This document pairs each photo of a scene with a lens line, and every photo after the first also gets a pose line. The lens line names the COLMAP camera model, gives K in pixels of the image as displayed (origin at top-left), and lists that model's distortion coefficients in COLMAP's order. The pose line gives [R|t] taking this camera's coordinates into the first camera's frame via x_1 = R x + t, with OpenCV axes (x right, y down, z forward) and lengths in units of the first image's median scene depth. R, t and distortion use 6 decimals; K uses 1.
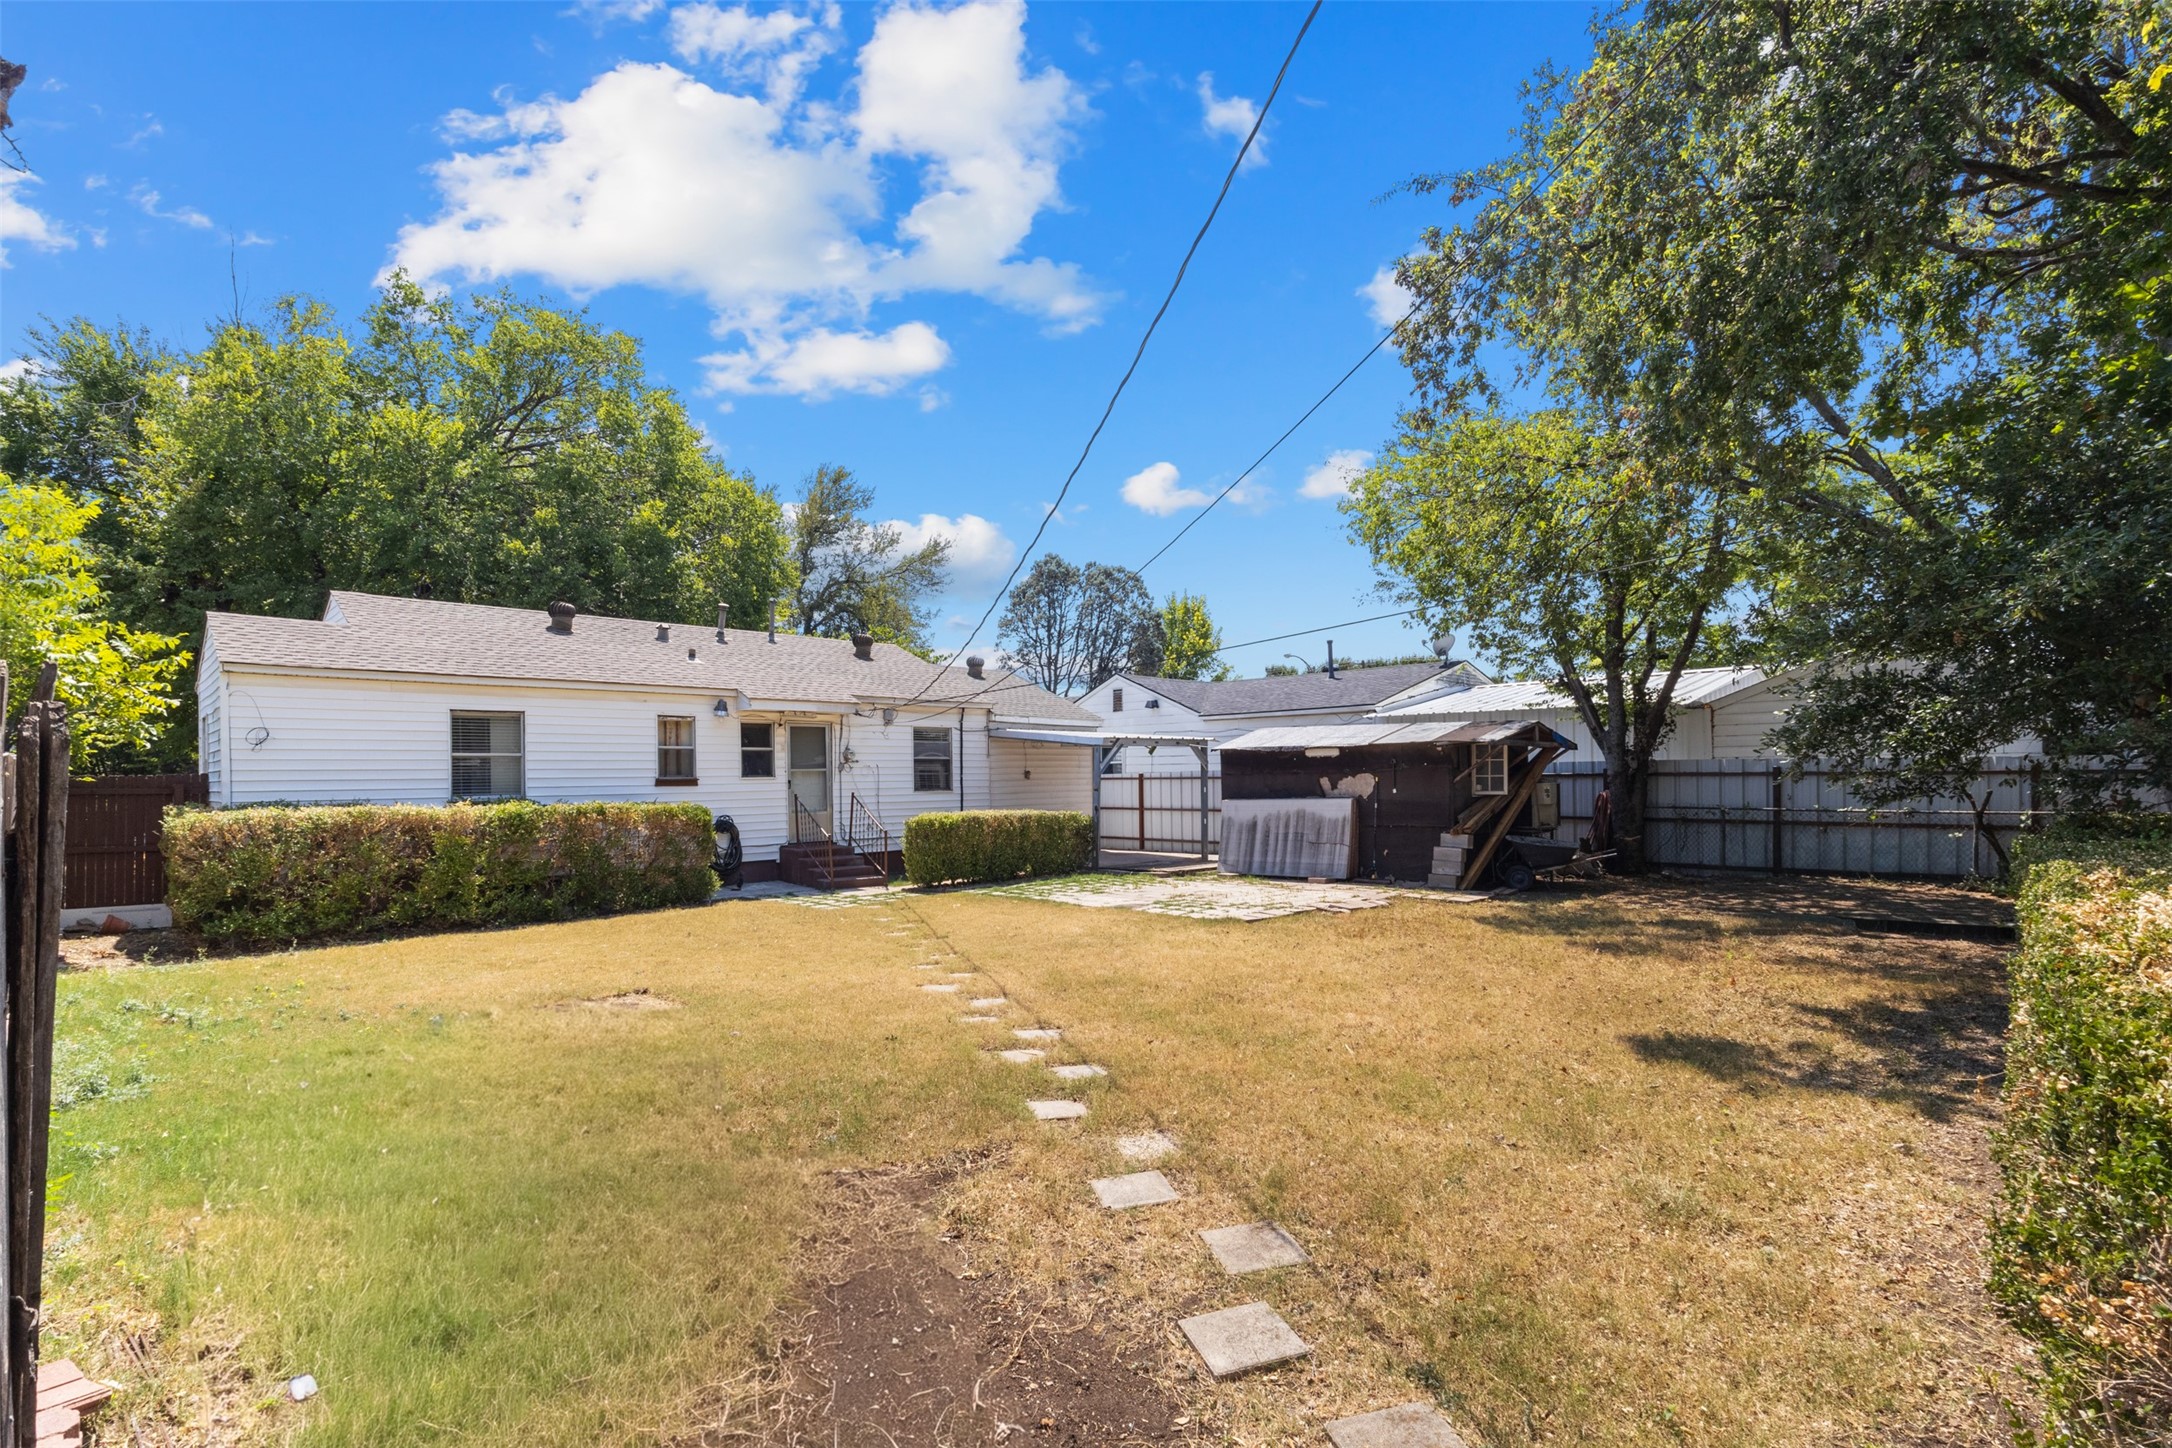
lens RADIAL K [[1007.0, 0, 1078.5], [0, 1007.0, 752.0], [0, 0, 1]] dist [-0.002389, 0.000212]
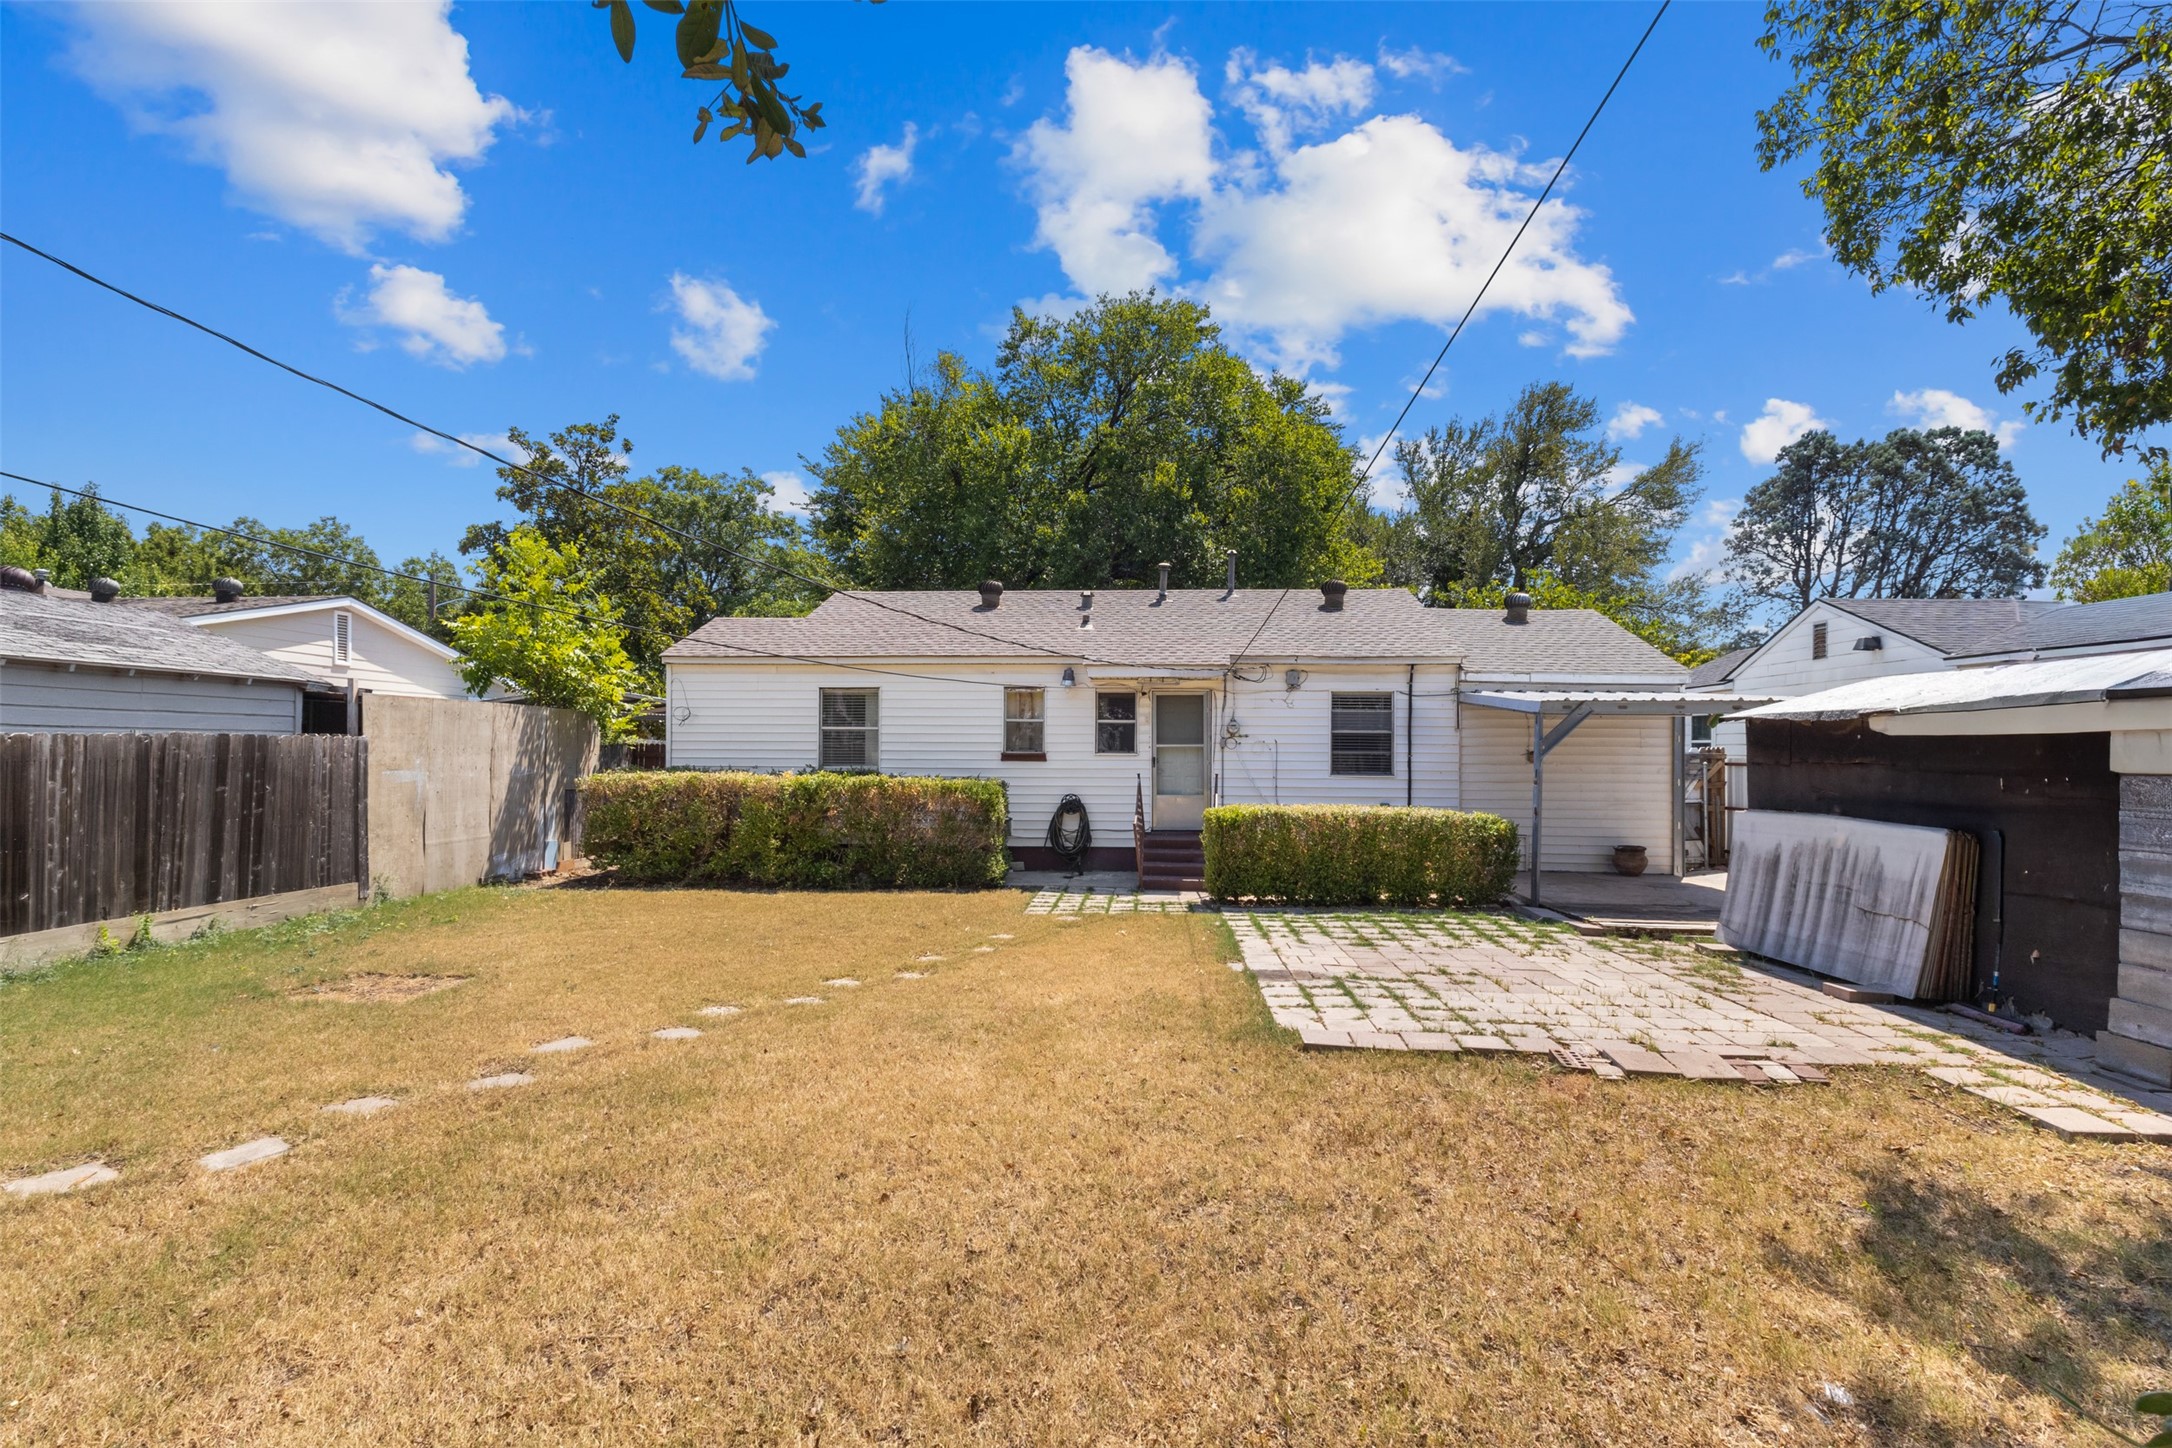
lens RADIAL K [[1007.0, 0, 1078.5], [0, 1007.0, 752.0], [0, 0, 1]] dist [-0.002389, 0.000212]
pose [[0.671582, 0.017220, -0.740730, 0.323895], [0.002829, 0.999663, 0.025805, 0.000855], [0.740925, -0.019426, 0.671307, 0.386374]]
